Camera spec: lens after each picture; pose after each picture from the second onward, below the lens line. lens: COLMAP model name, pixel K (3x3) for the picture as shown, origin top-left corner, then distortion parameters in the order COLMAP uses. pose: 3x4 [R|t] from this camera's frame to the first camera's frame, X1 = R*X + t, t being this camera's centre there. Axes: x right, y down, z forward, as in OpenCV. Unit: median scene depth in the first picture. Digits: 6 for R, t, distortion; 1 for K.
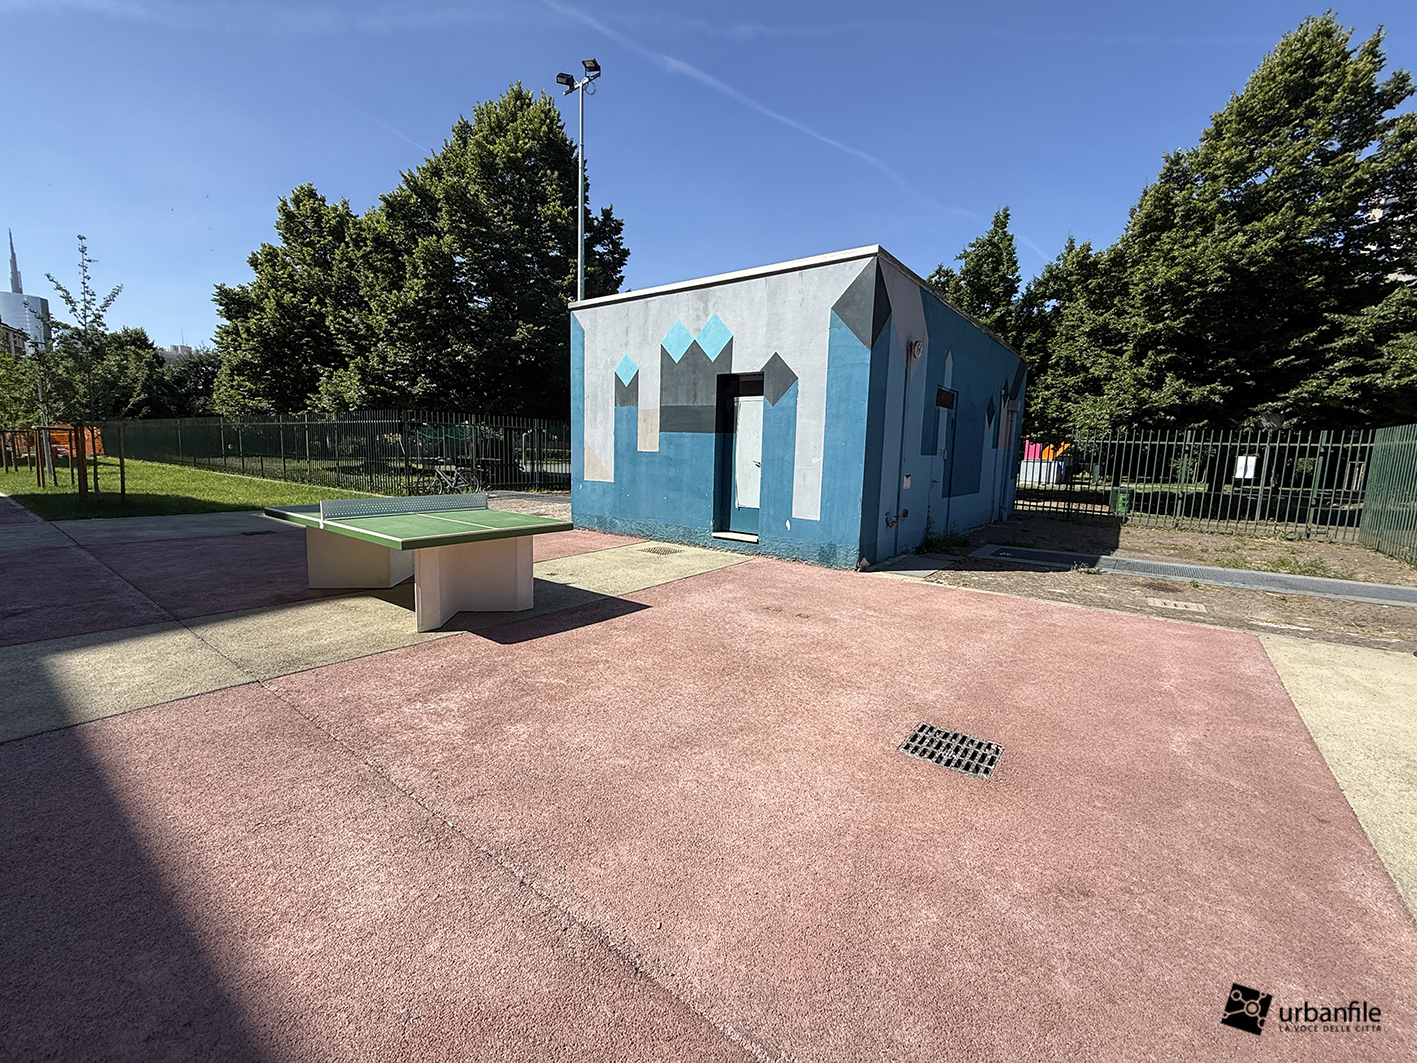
lens RADIAL K [[600.9, 0, 711.3], [0, 600.9, 531.0], [0, 0, 1]] dist [0.001975, -0.001373]
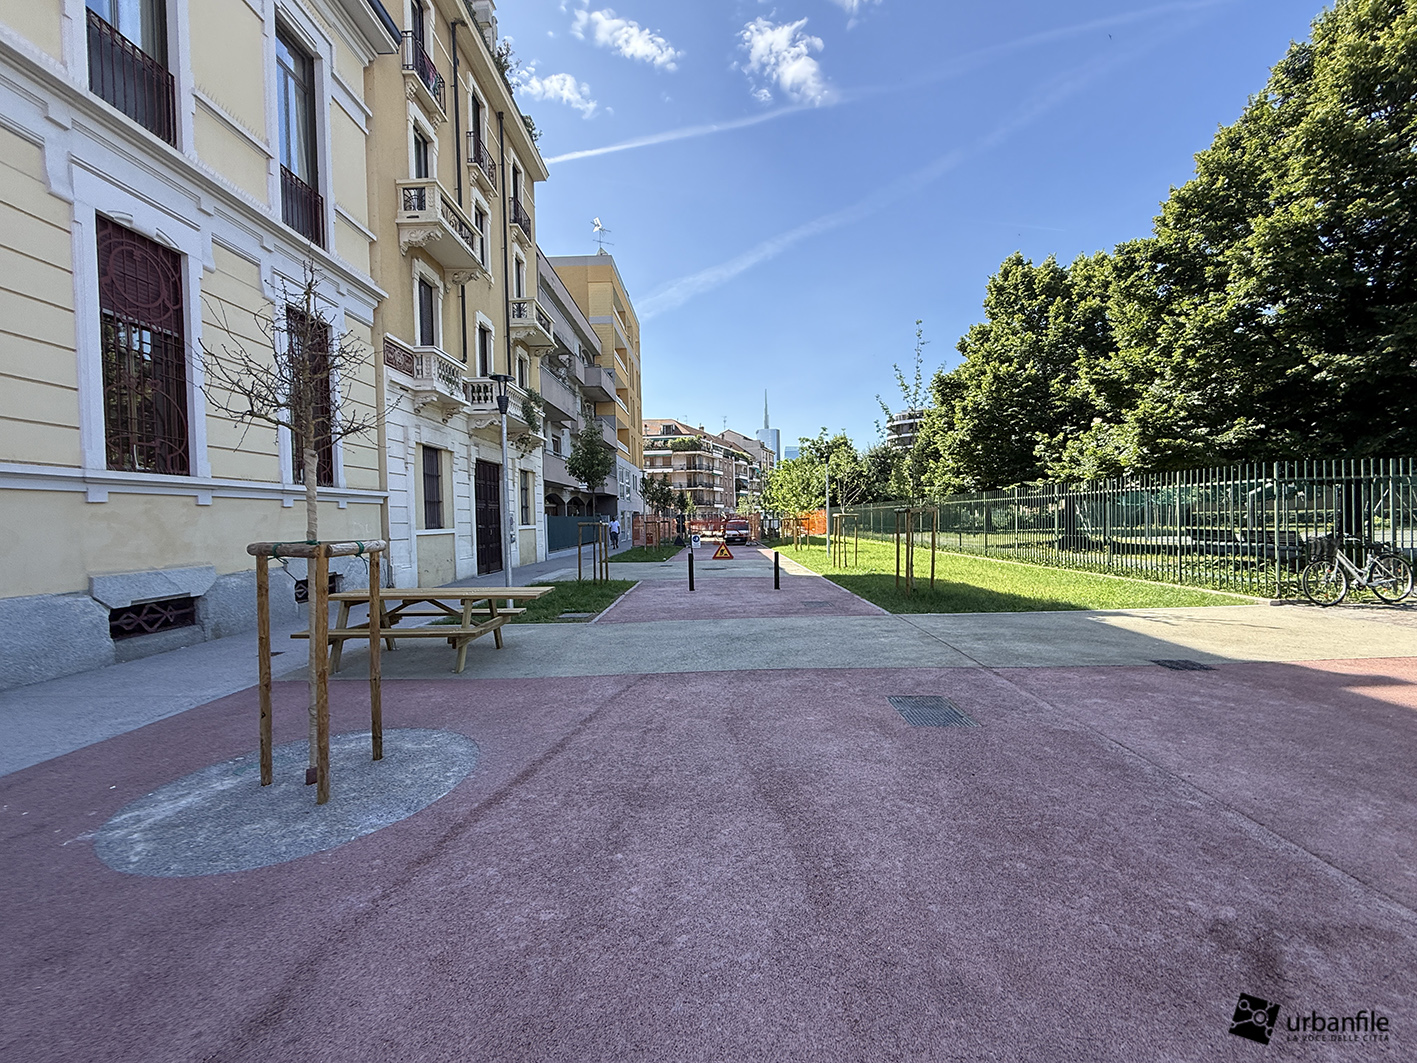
lens RADIAL K [[600.9, 0, 703.5], [0, 600.9, 526.6], [0, 0, 1]] dist [0.001975, -0.001373]
pose [[0.588015, -0.031507, -0.808236, -0.217937], [-0.066602, 0.993962, -0.087202, -0.021859], [0.806103, 0.105107, 0.582366, 0.082451]]
